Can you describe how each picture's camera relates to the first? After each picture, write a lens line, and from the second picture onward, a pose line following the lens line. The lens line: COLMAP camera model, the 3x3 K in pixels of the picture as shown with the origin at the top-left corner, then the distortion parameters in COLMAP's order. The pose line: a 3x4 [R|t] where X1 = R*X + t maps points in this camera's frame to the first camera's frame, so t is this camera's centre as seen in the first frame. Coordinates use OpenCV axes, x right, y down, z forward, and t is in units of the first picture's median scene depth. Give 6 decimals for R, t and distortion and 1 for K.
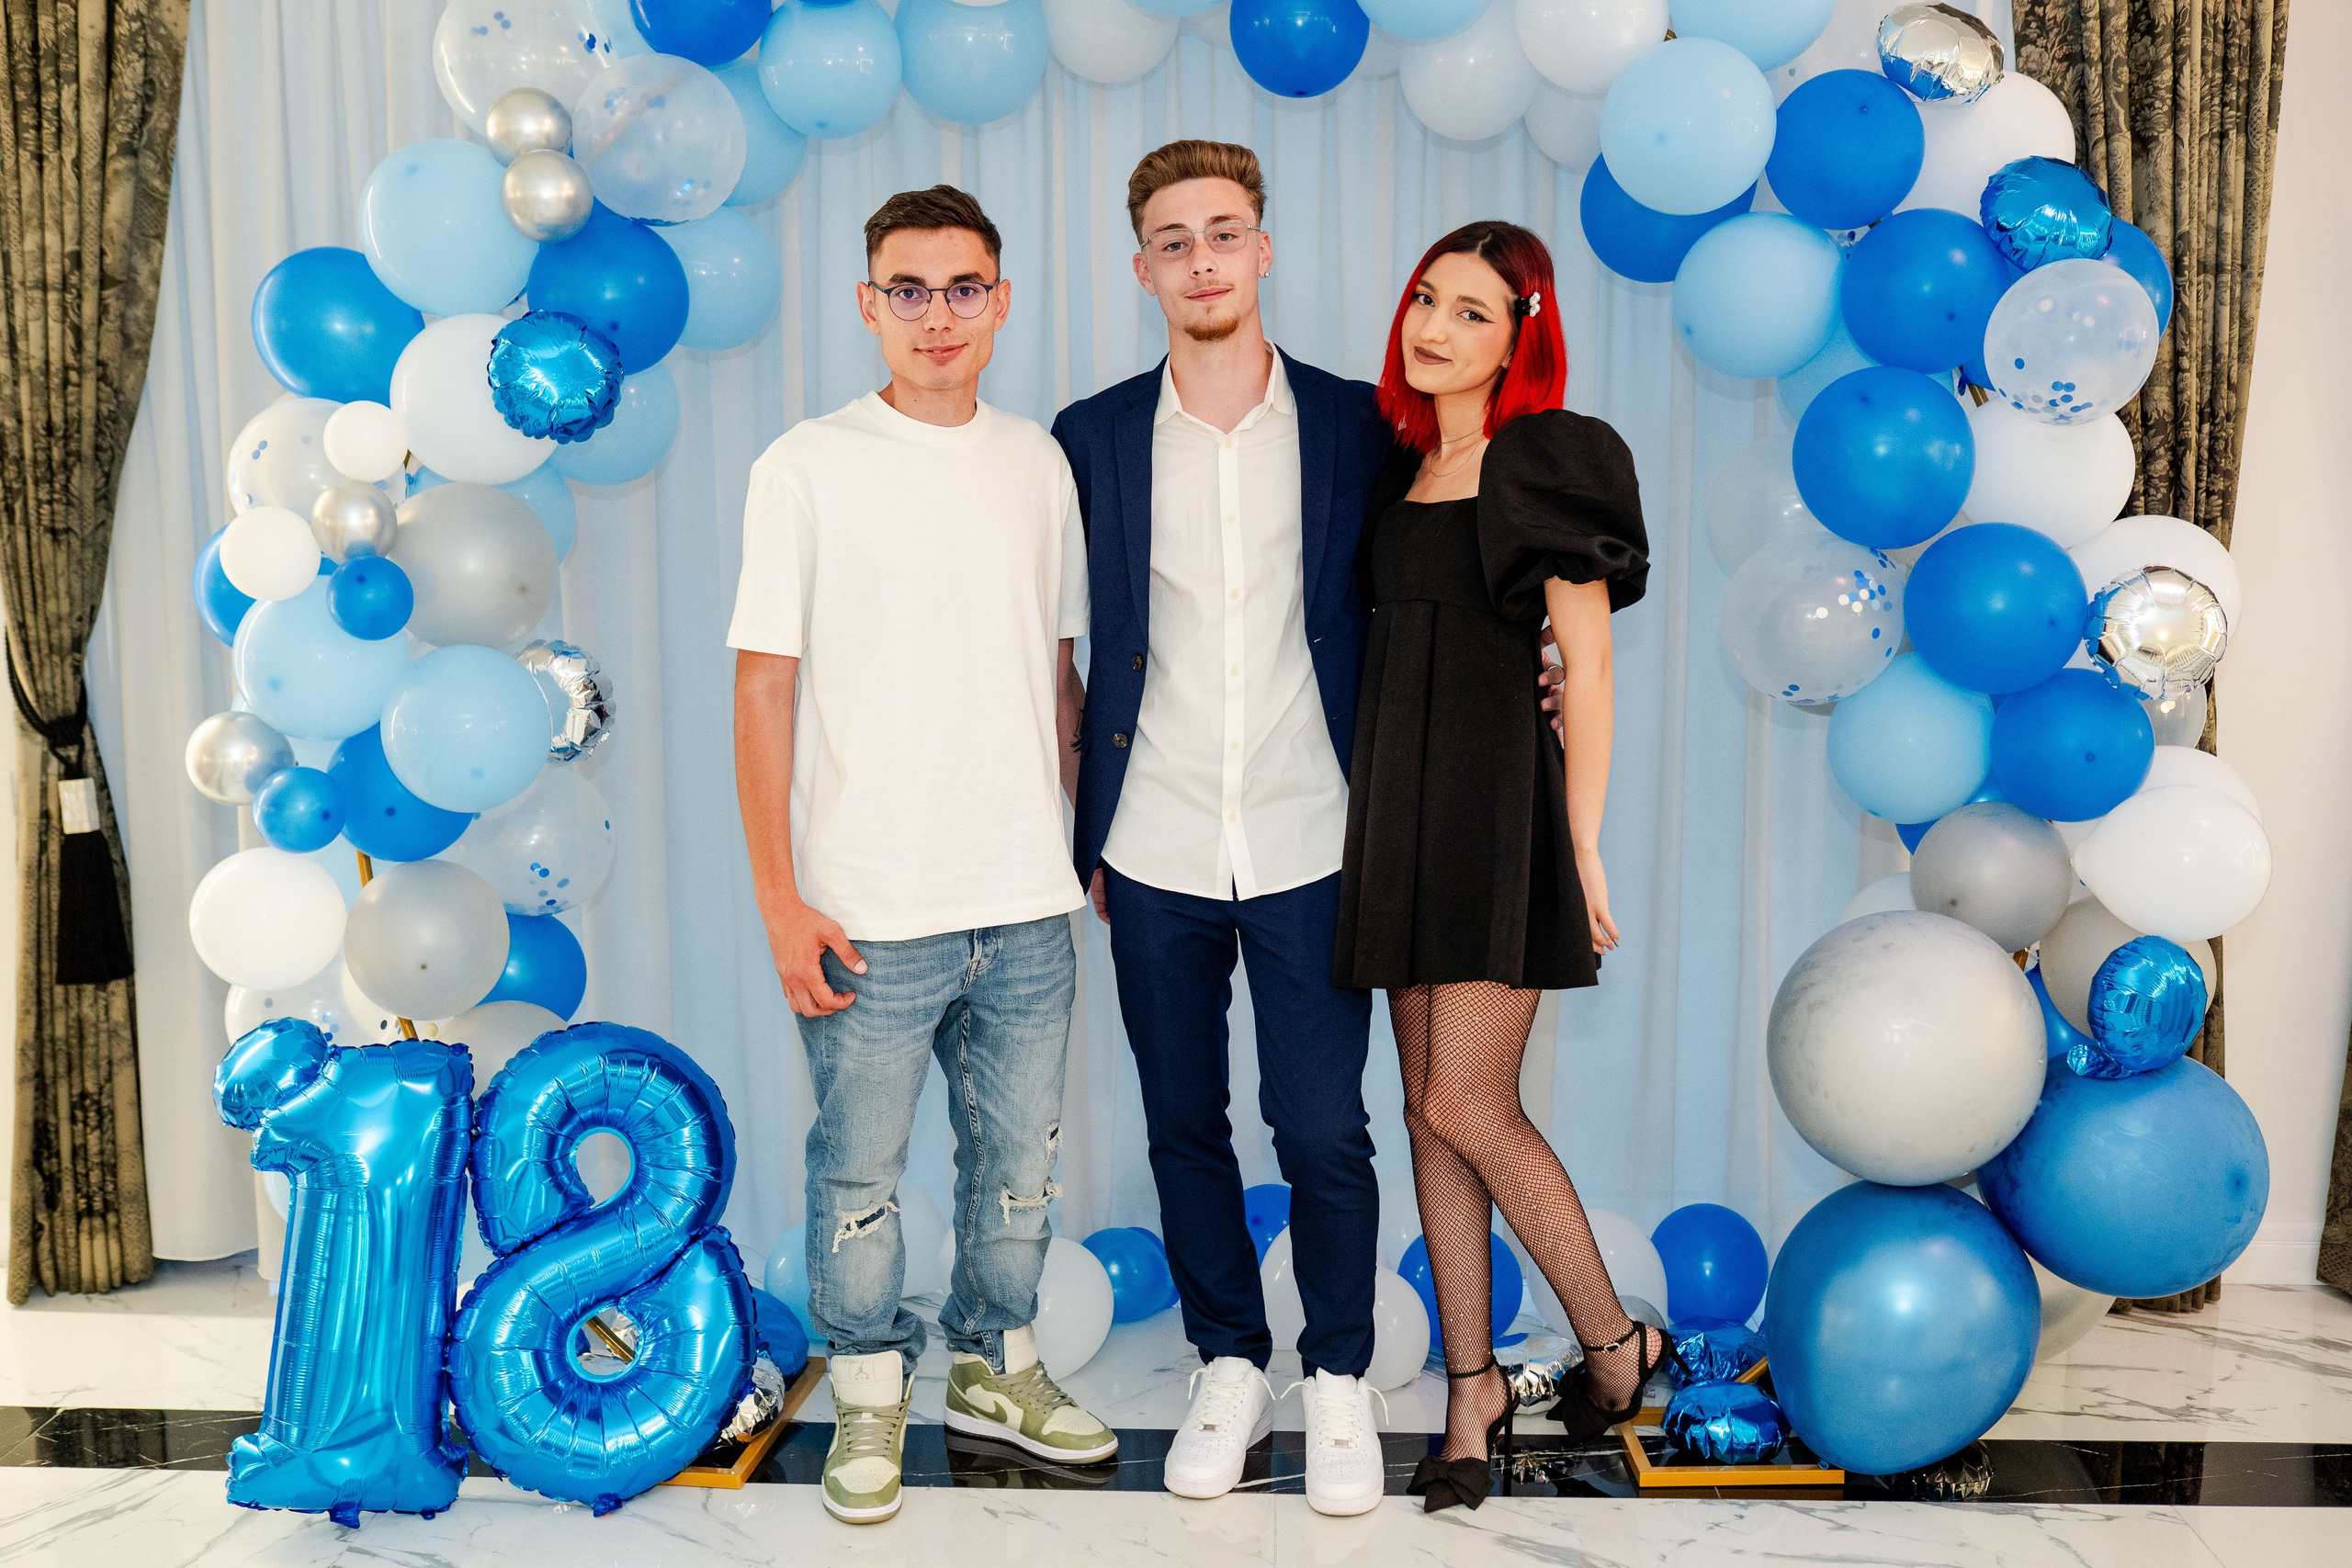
lens RADIAL K [[2244.4, 0, 1135.9], [0, 2244.4, 782.7], [0, 0, 1]] dist [-0.010676, -0.000189]
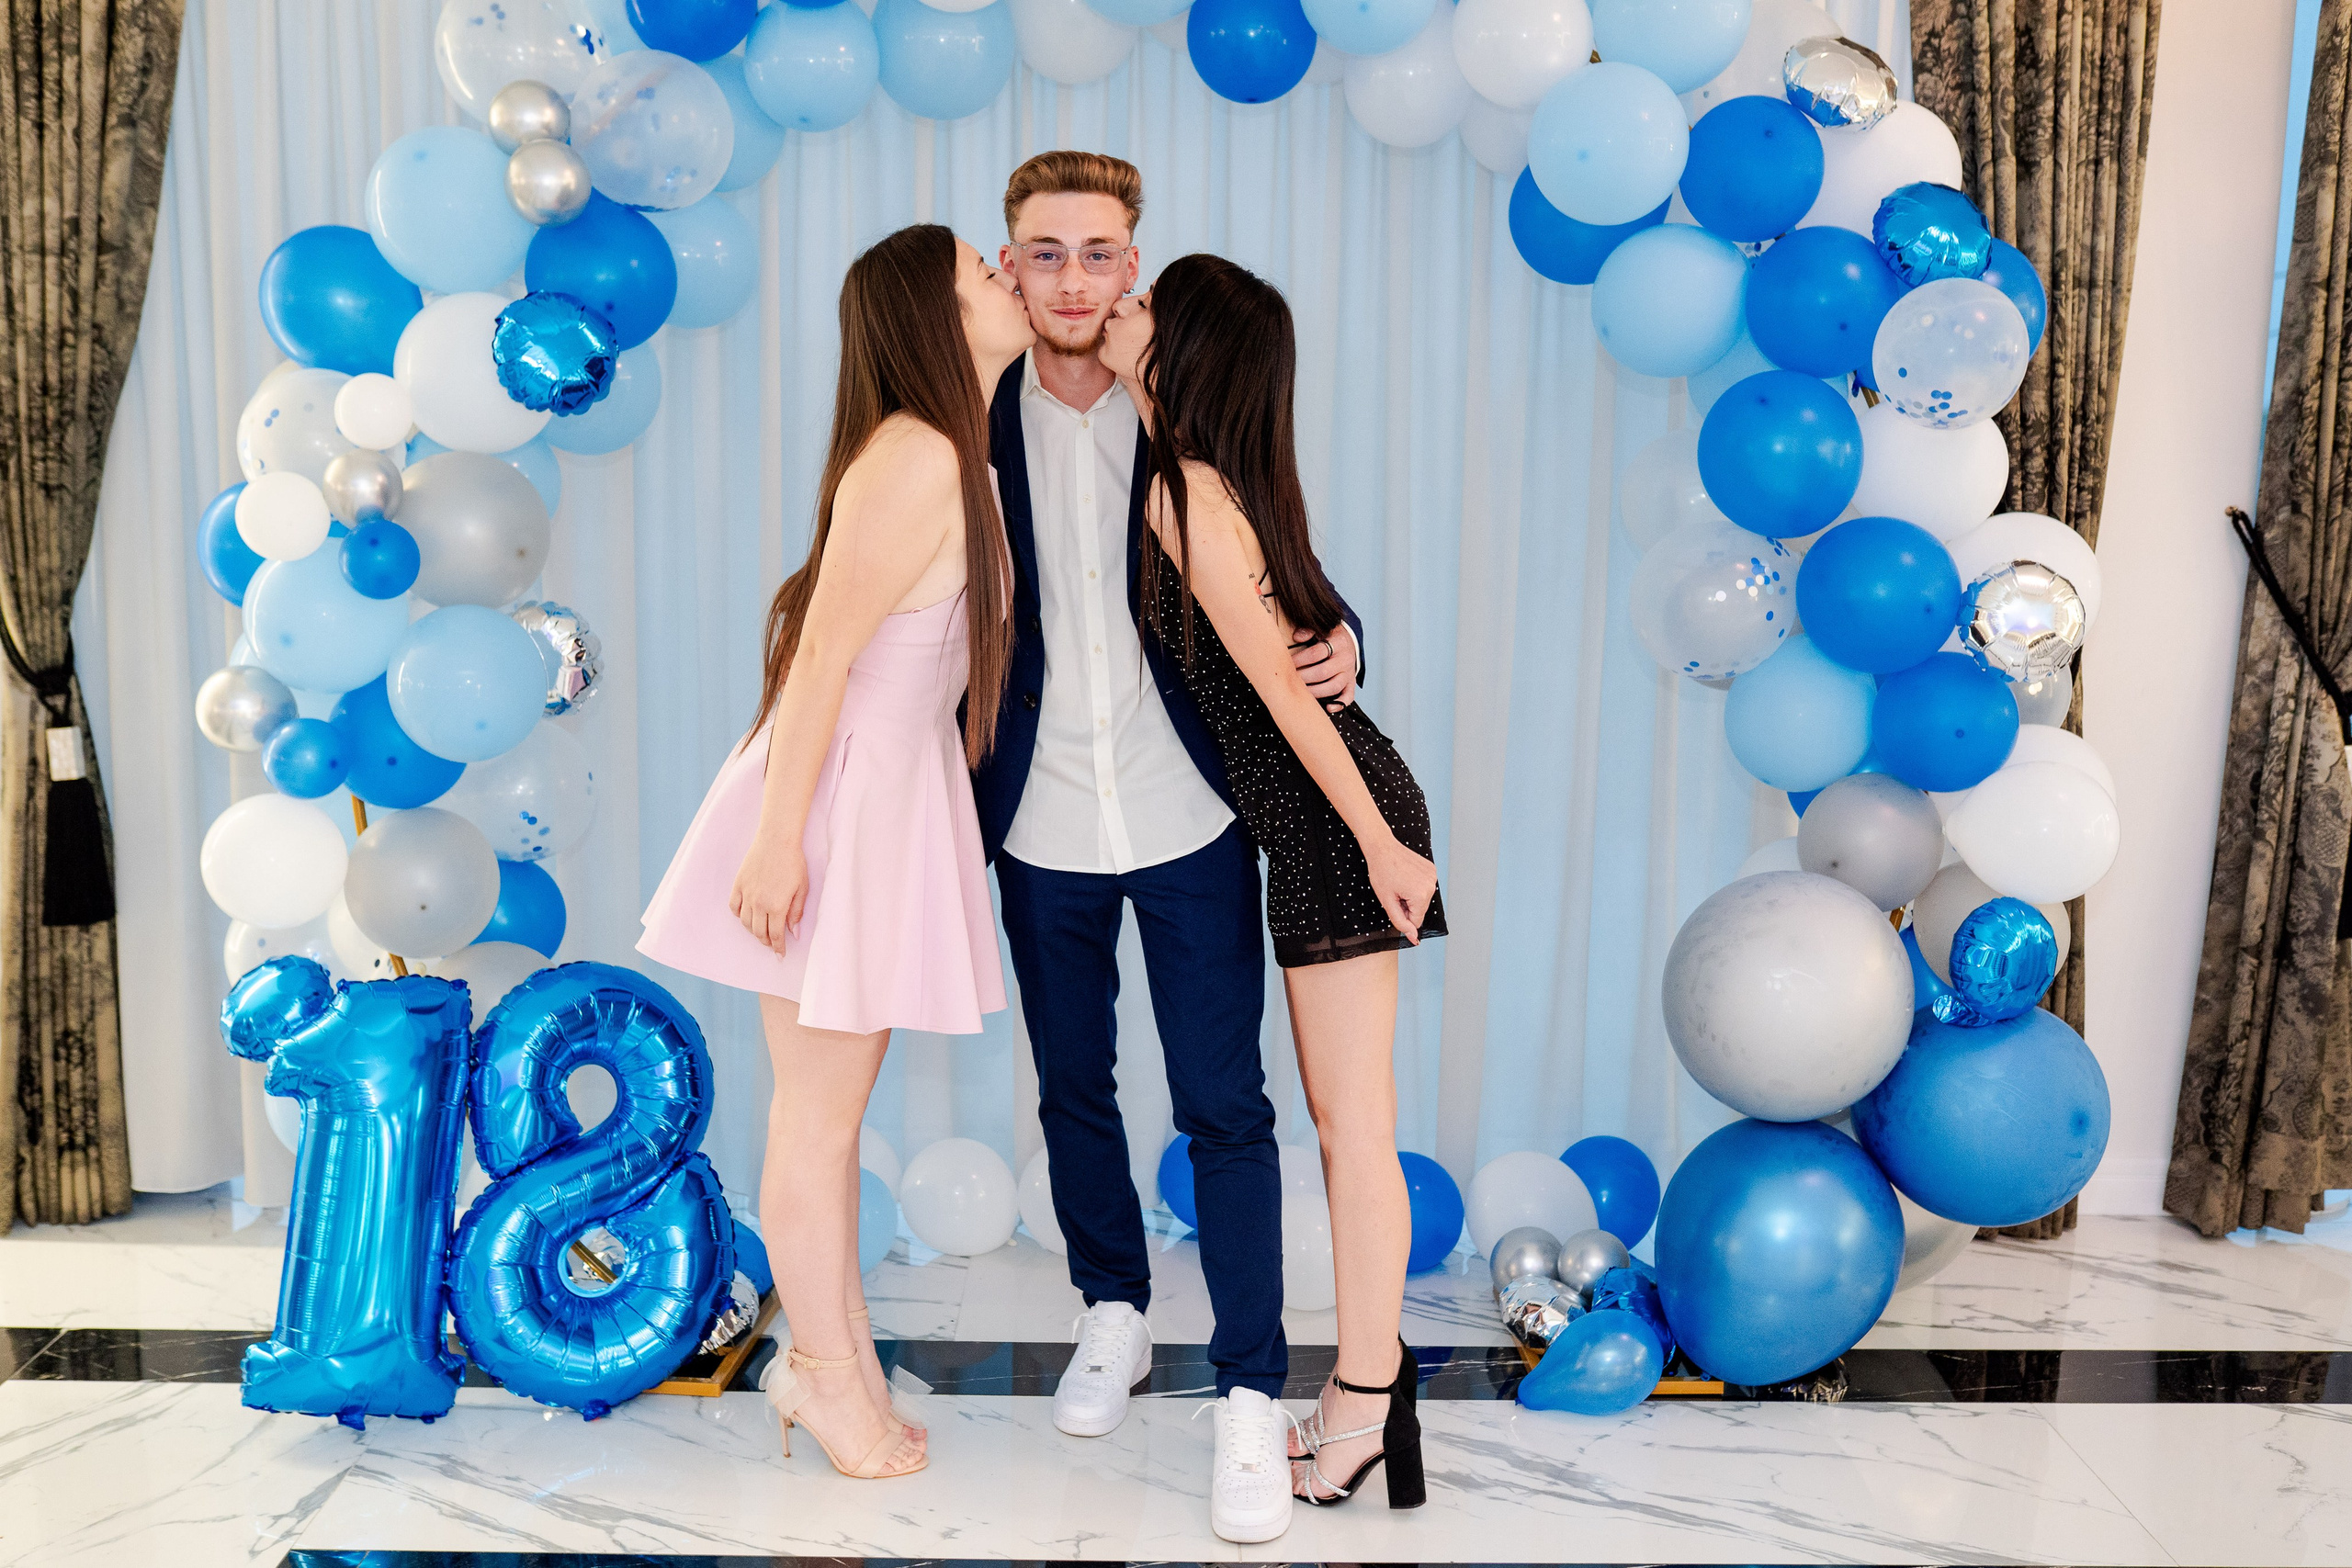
lens RADIAL K [[2352.0, 0, 1176.0], [0, 2352.0, 784.0], [0, 0, 1]] dist [-0.045363, 0.070330]
pose [[0.998293, 0.011363, 0.057293, -0.023261], [-0.012215, 0.999820, 0.014532, 0.002794], [-0.057118, -0.015207, 0.998252, -0.112432]]
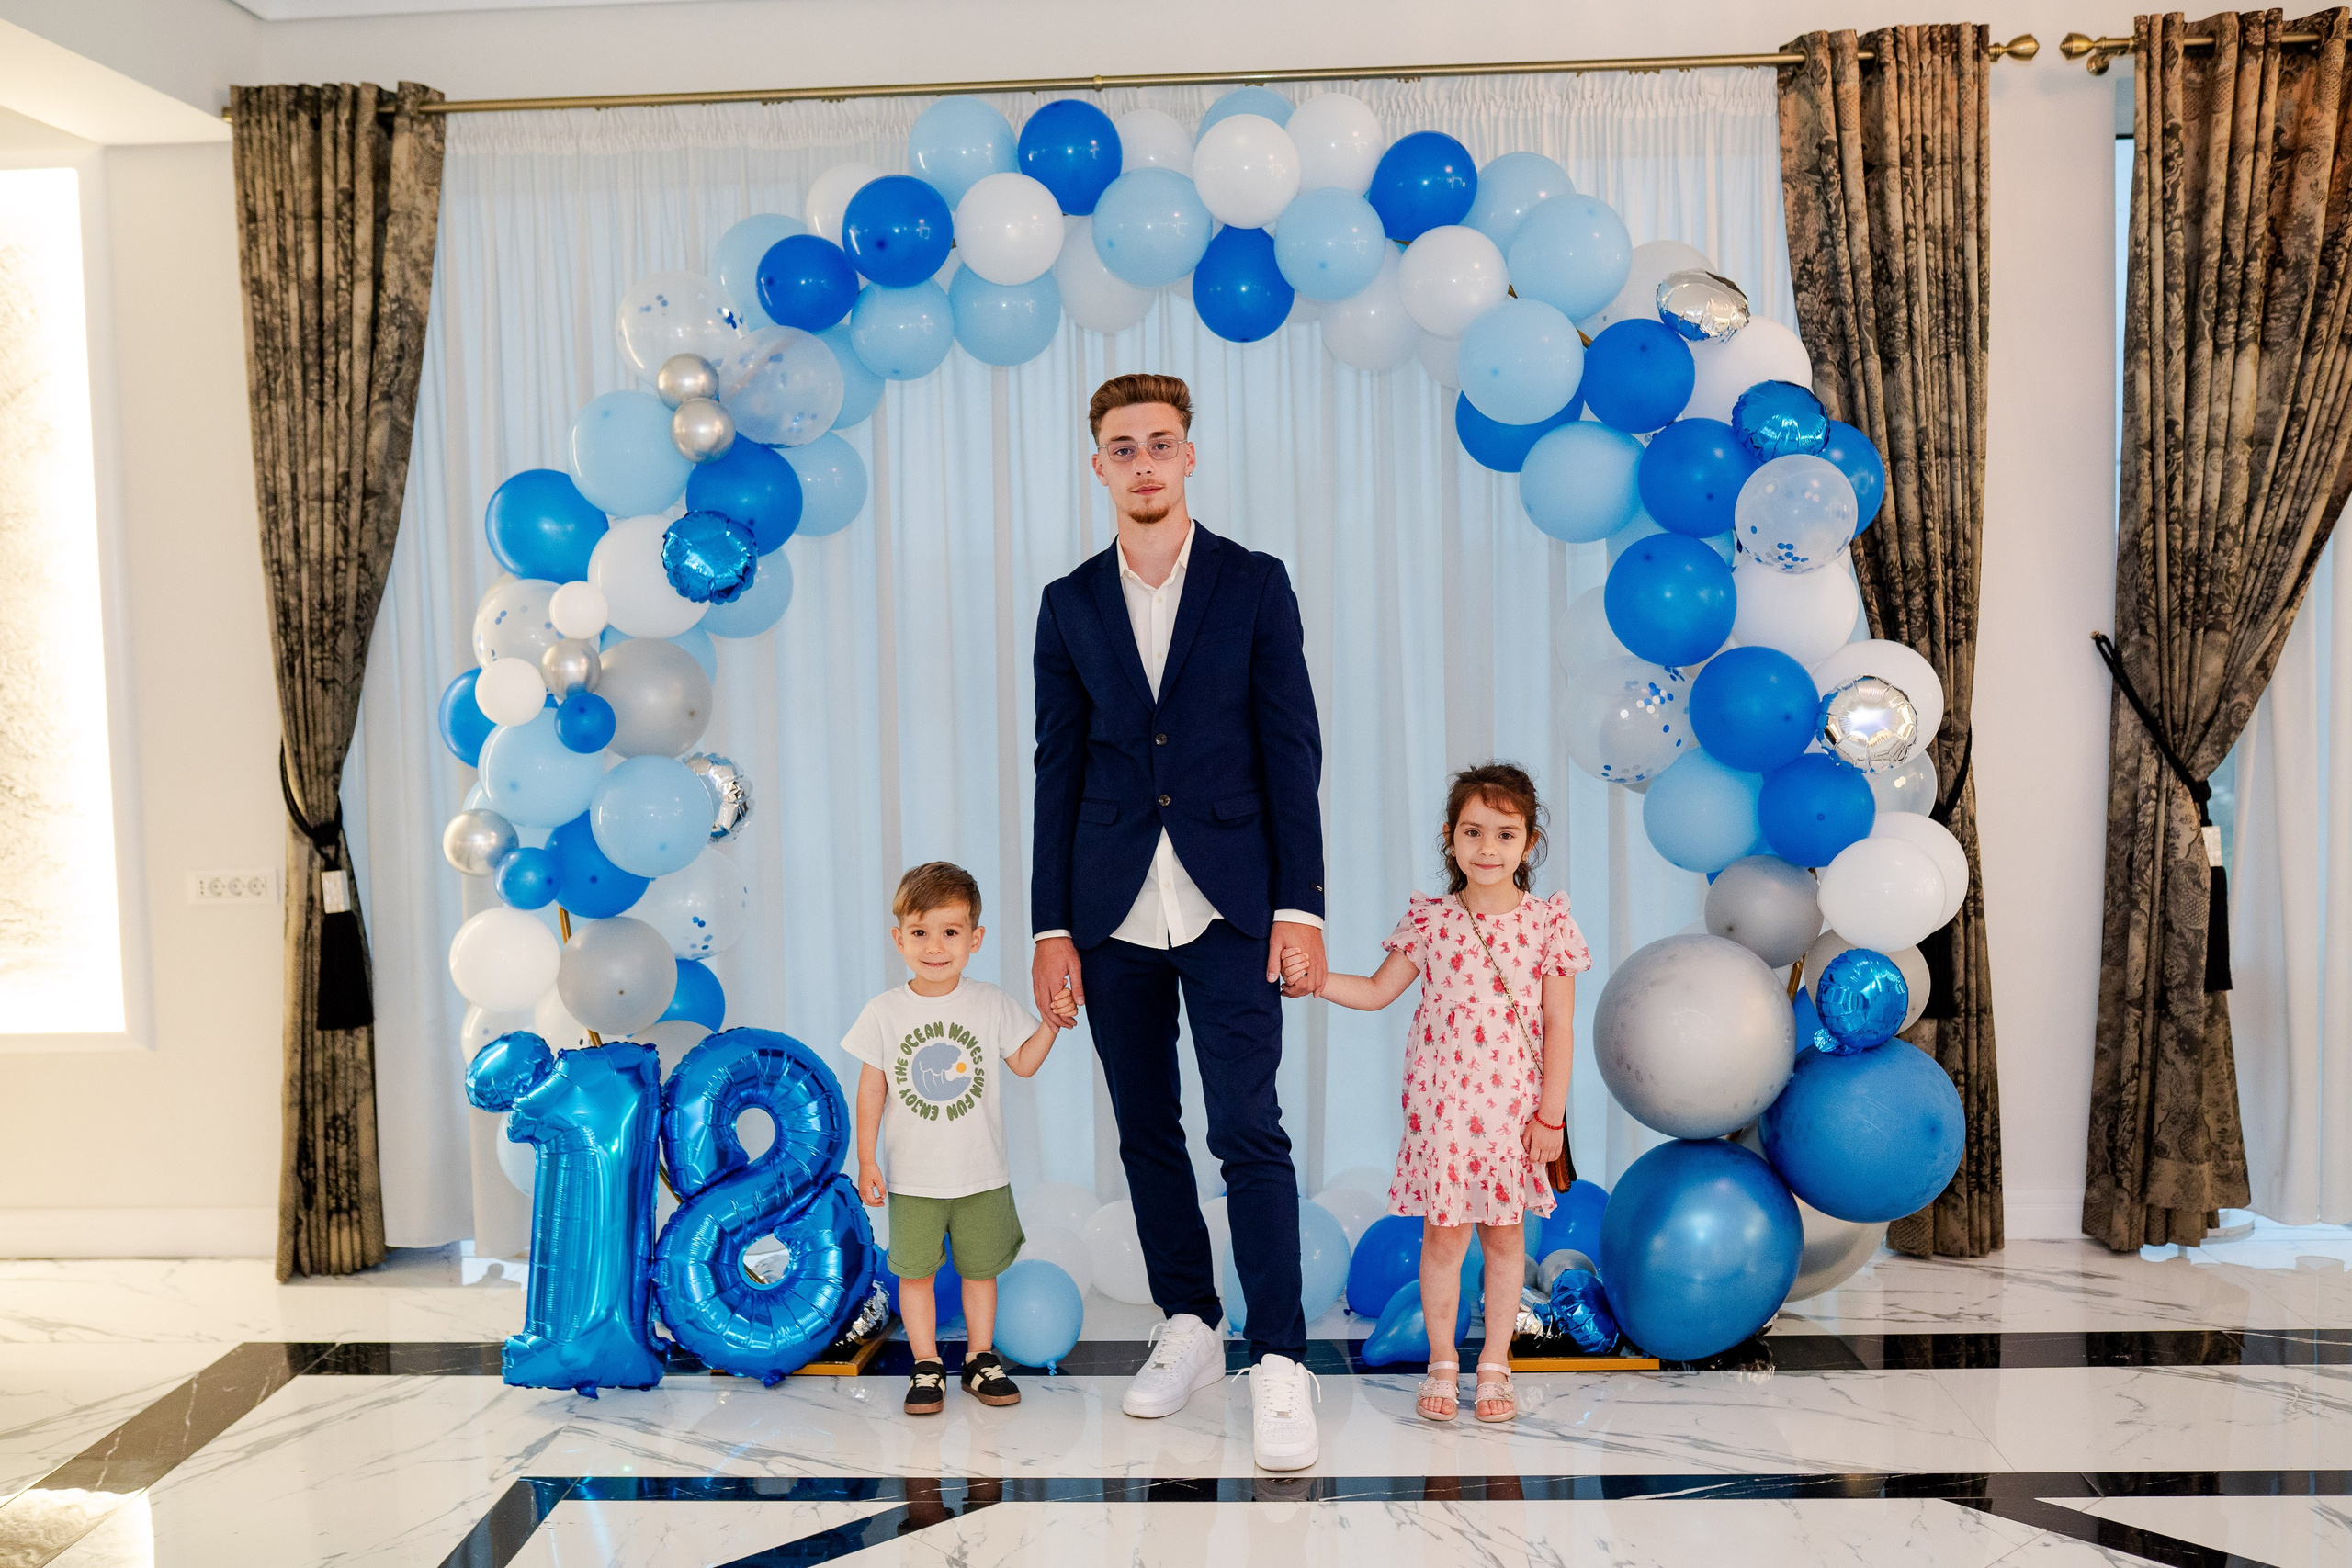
lens RADIAL K [[2303.7, 0, 1176.0], [0, 2303.7, 784.0], [0, 0, 1]] dist [-0.042587, 0.072243]
pose [[0.999772, -0.018319, -0.011010, 0.033563], [0.017488, 0.997298, -0.071355, 0.054622], [0.012287, 0.071147, 0.997390, -0.346076]]
